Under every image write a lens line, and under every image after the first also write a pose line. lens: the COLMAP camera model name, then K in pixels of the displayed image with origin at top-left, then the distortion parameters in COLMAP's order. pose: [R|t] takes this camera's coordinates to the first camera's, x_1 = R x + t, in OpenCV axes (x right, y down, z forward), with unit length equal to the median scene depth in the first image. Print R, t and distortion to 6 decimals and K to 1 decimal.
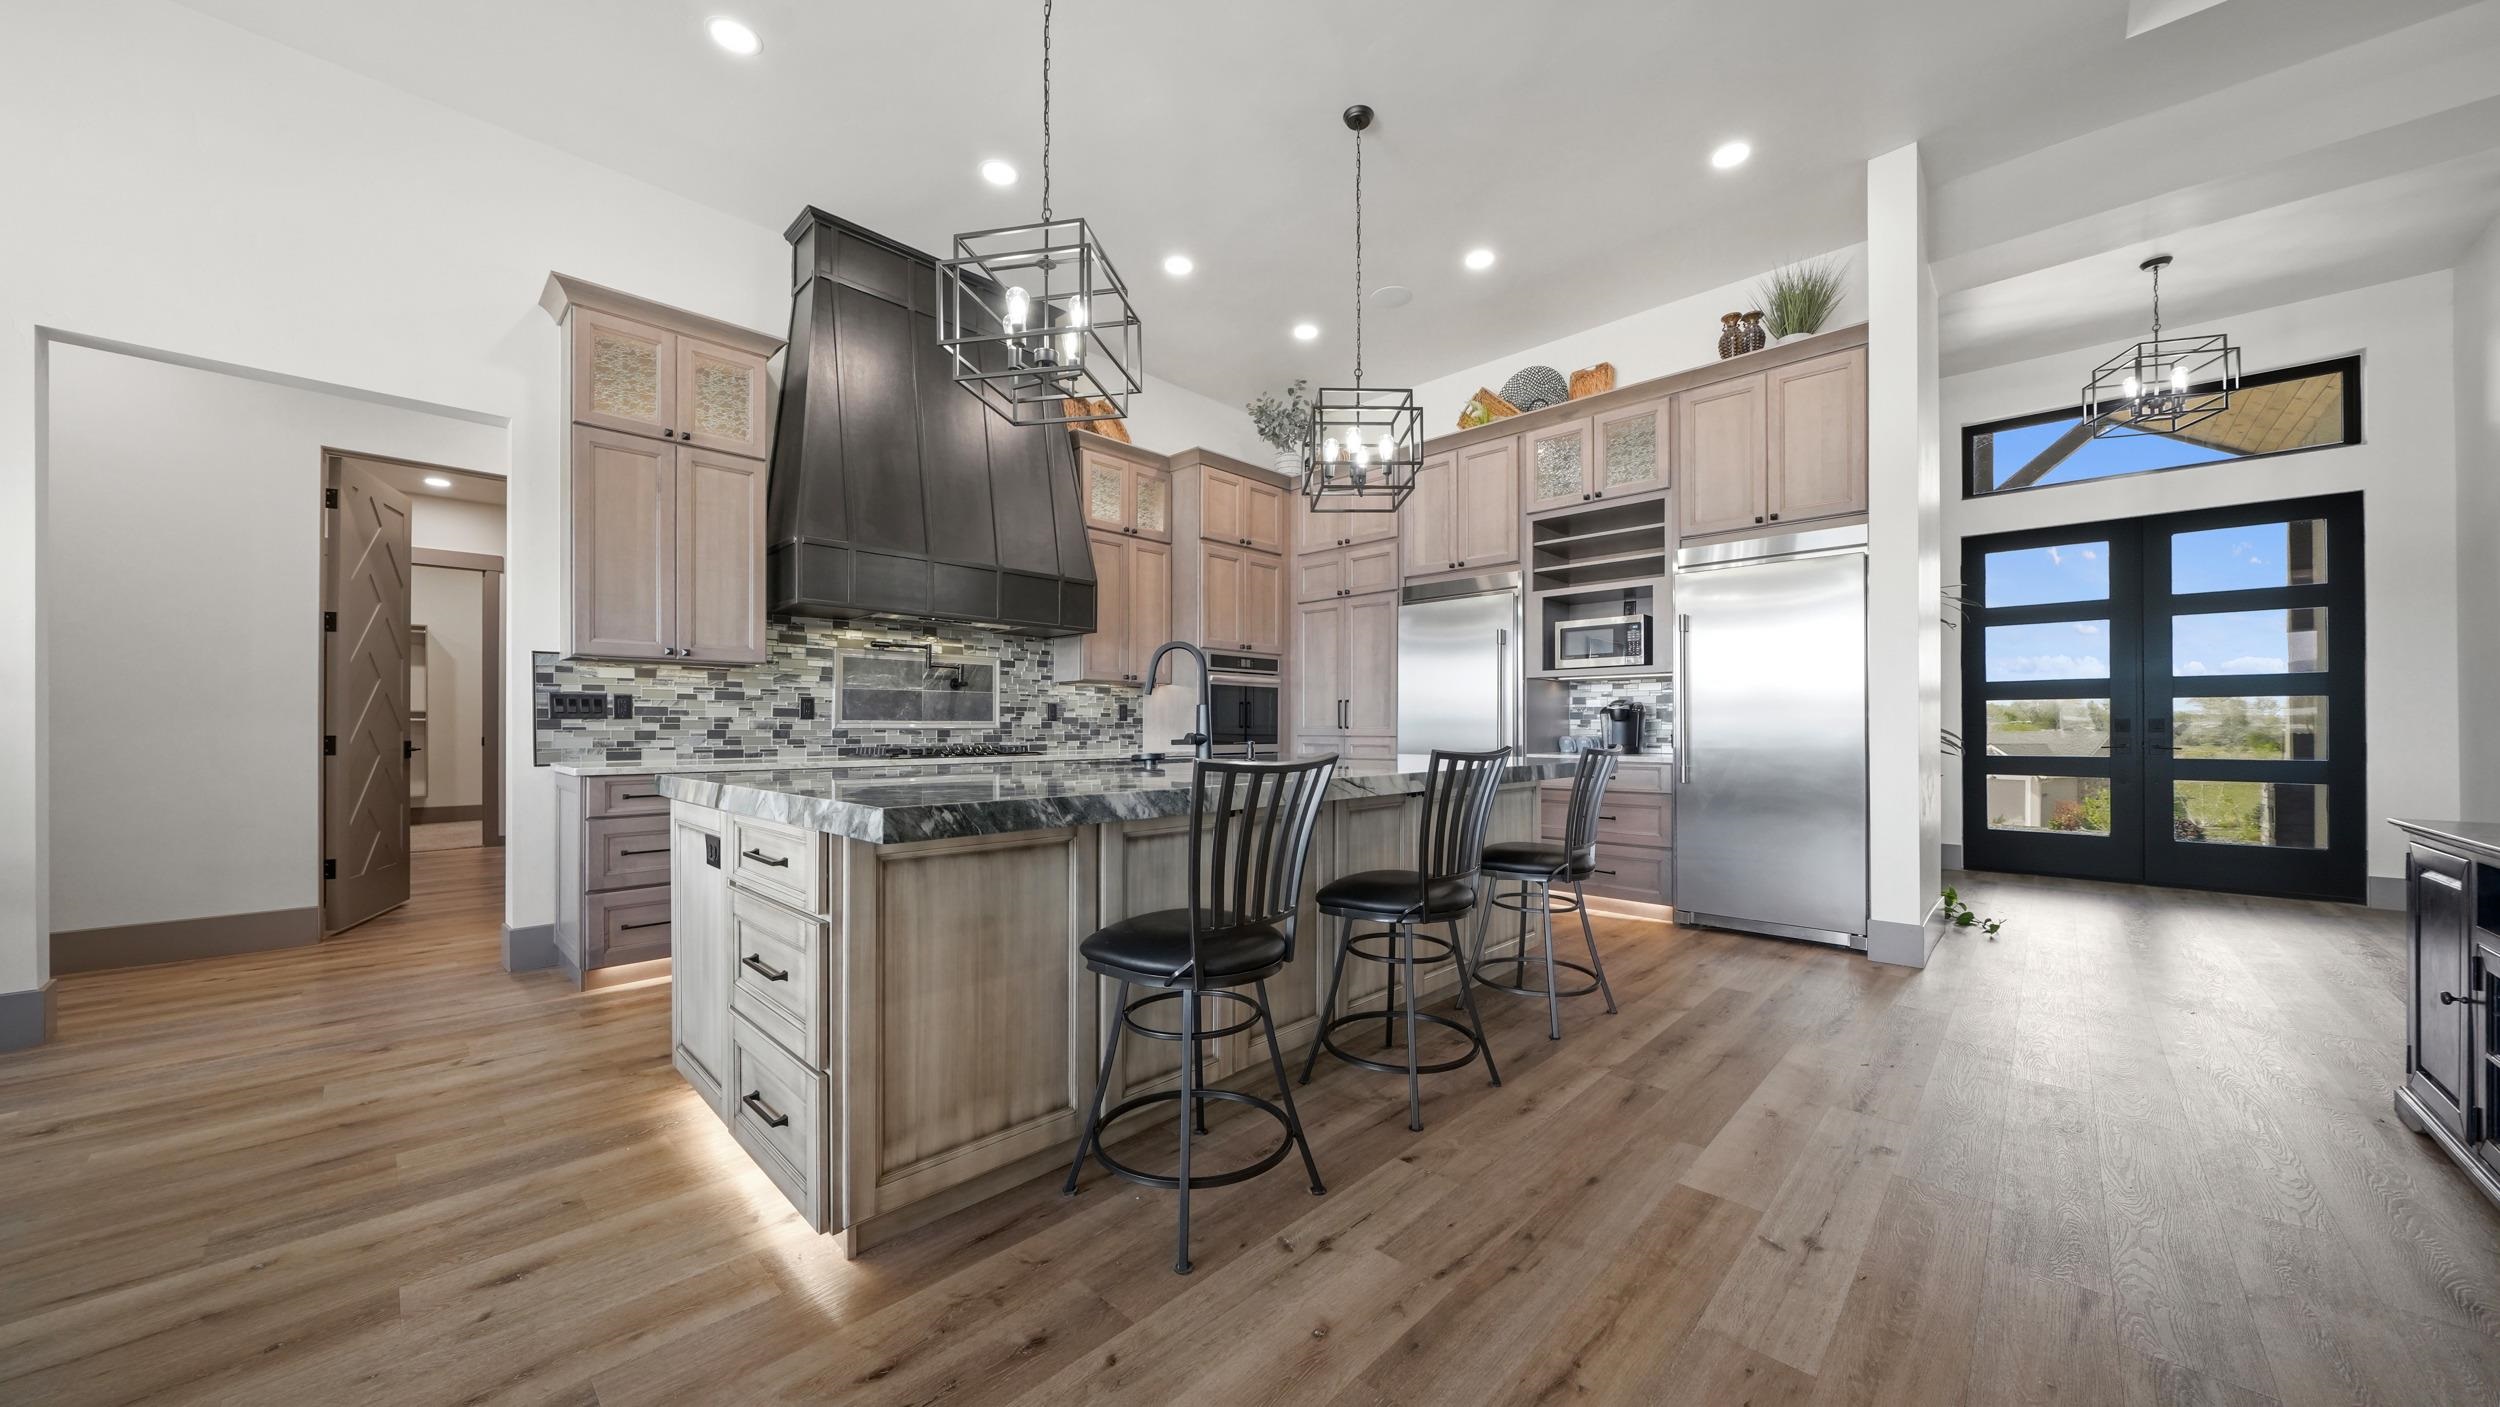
lens RADIAL K [[854.5, 0, 1266.0], [0, 854.5, 716.8], [0, 0, 1]] dist [-0.001770, 0.000019]
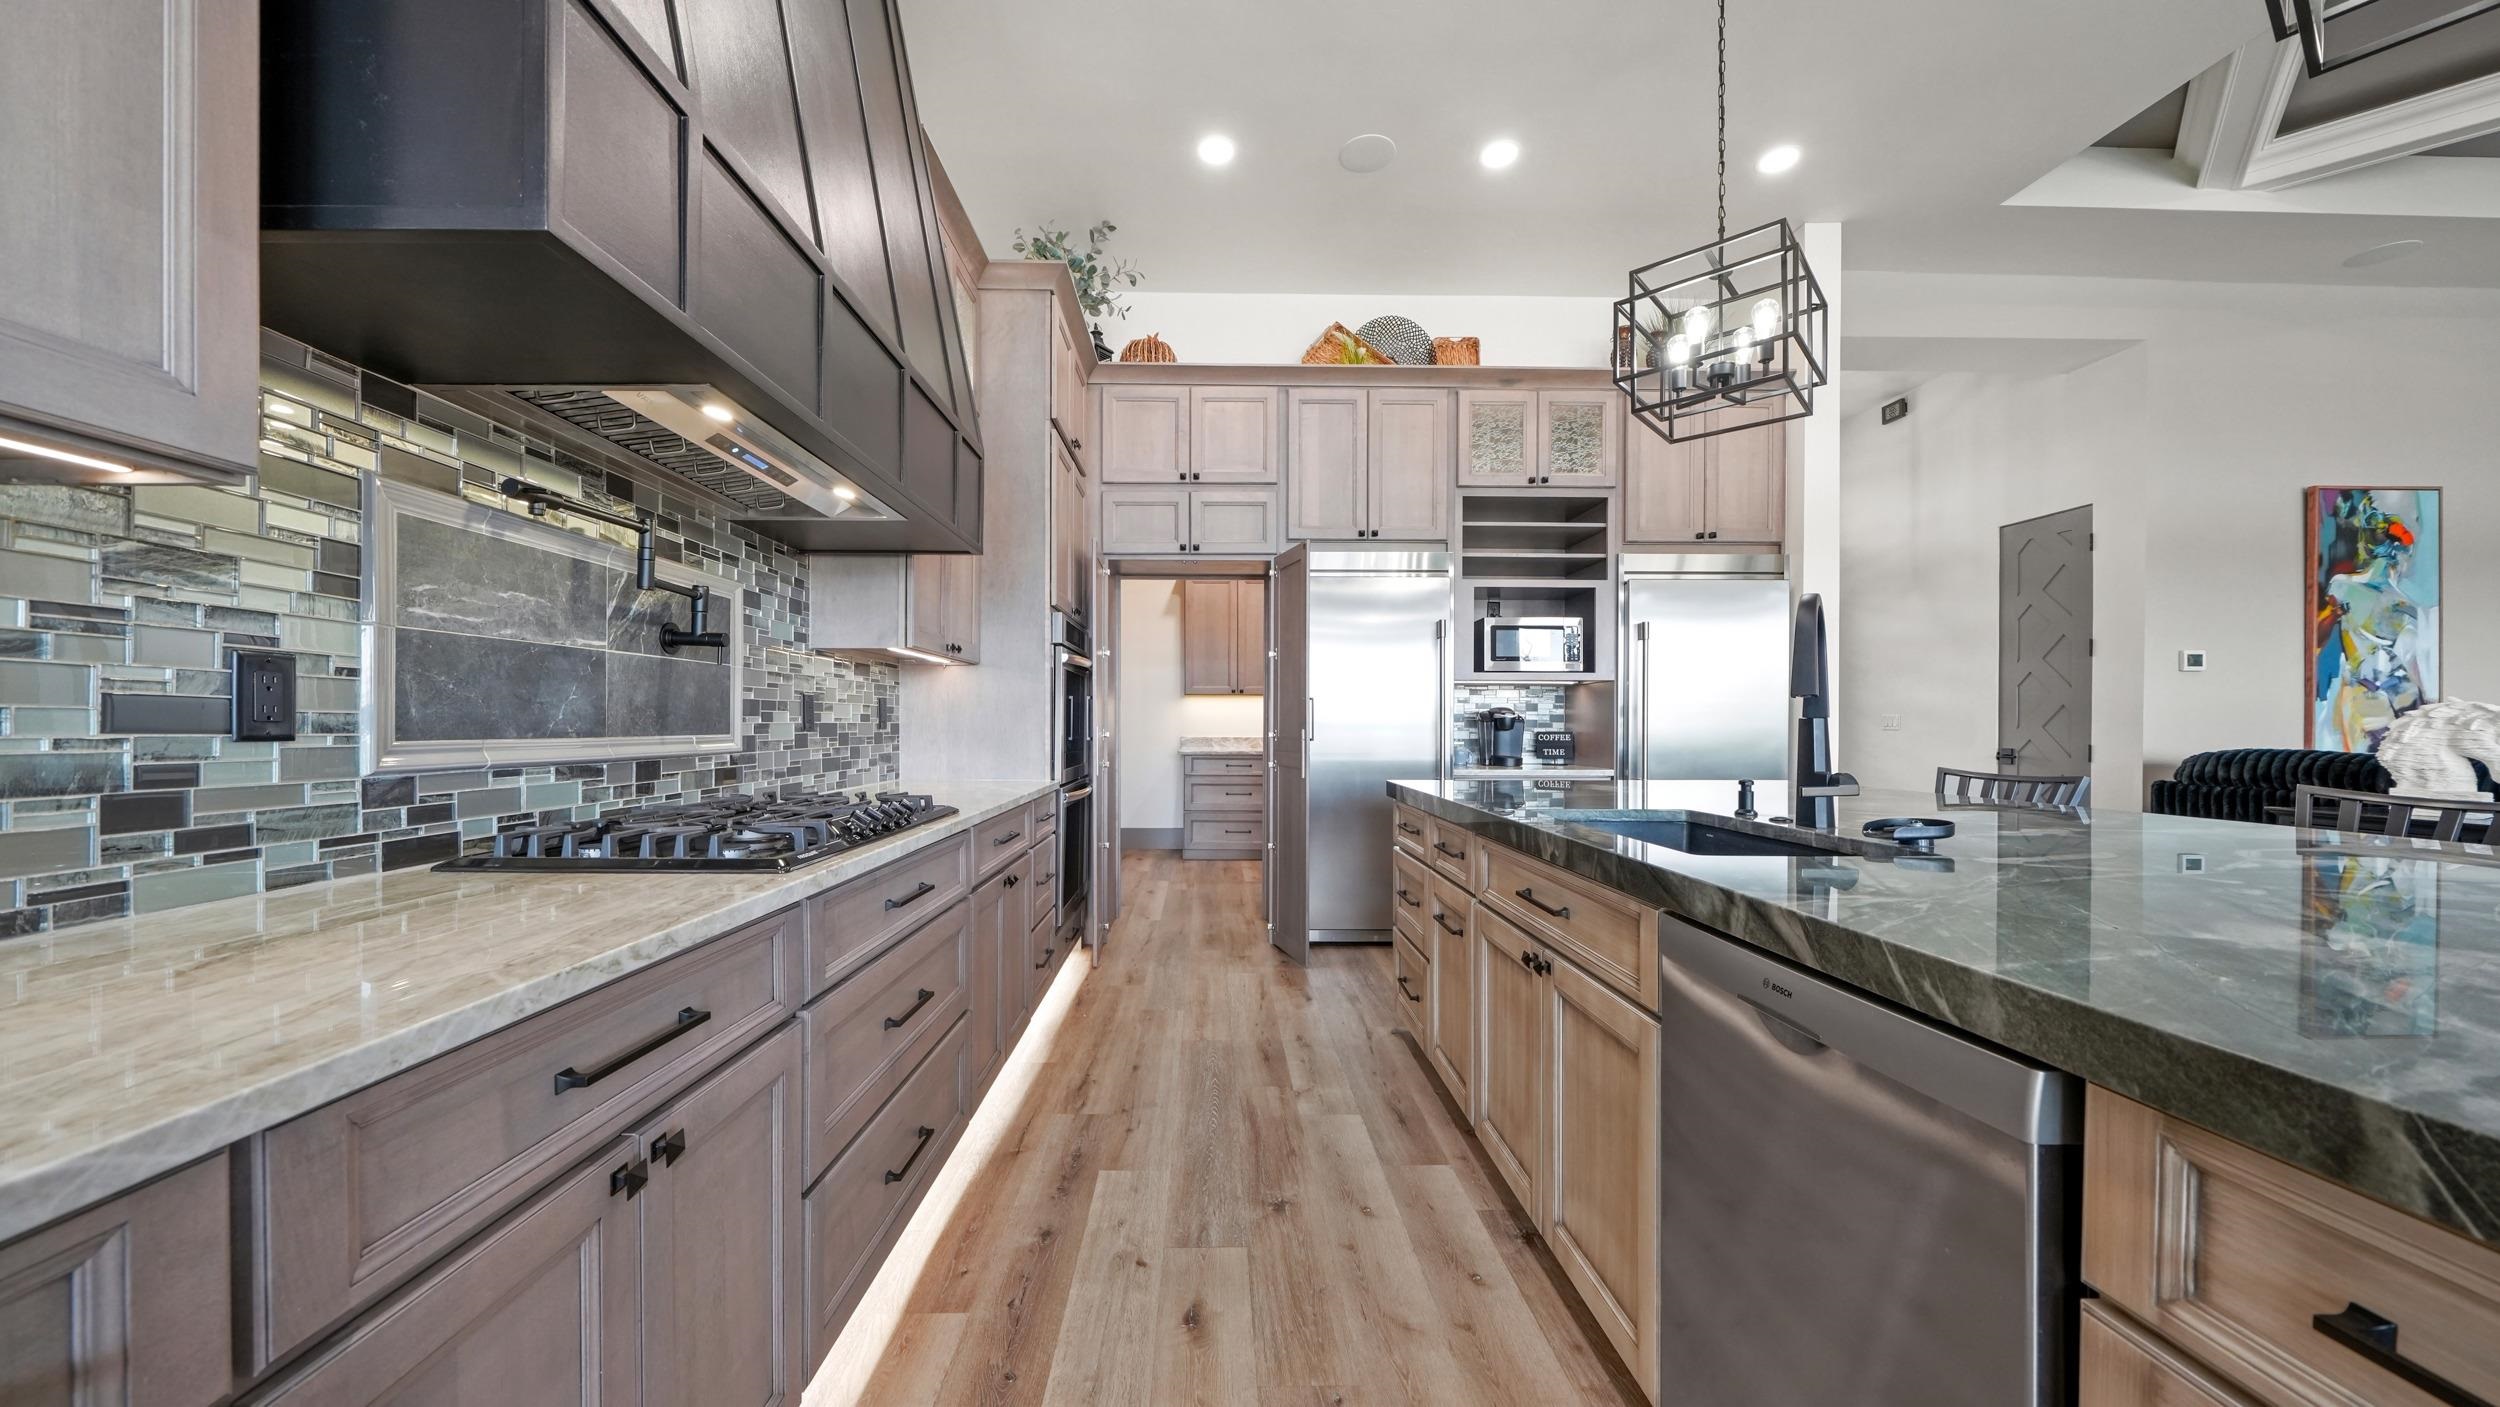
lens RADIAL K [[854.5, 0, 1238.1], [0, 854.5, 725.0], [0, 0, 1]] dist [-0.001770, 0.000019]
pose [[0.713578, 0.002057, 0.700573, -0.484831], [-0.012967, 0.999863, 0.010272, -0.007690], [-0.700456, -0.016414, 0.713507, 0.598749]]
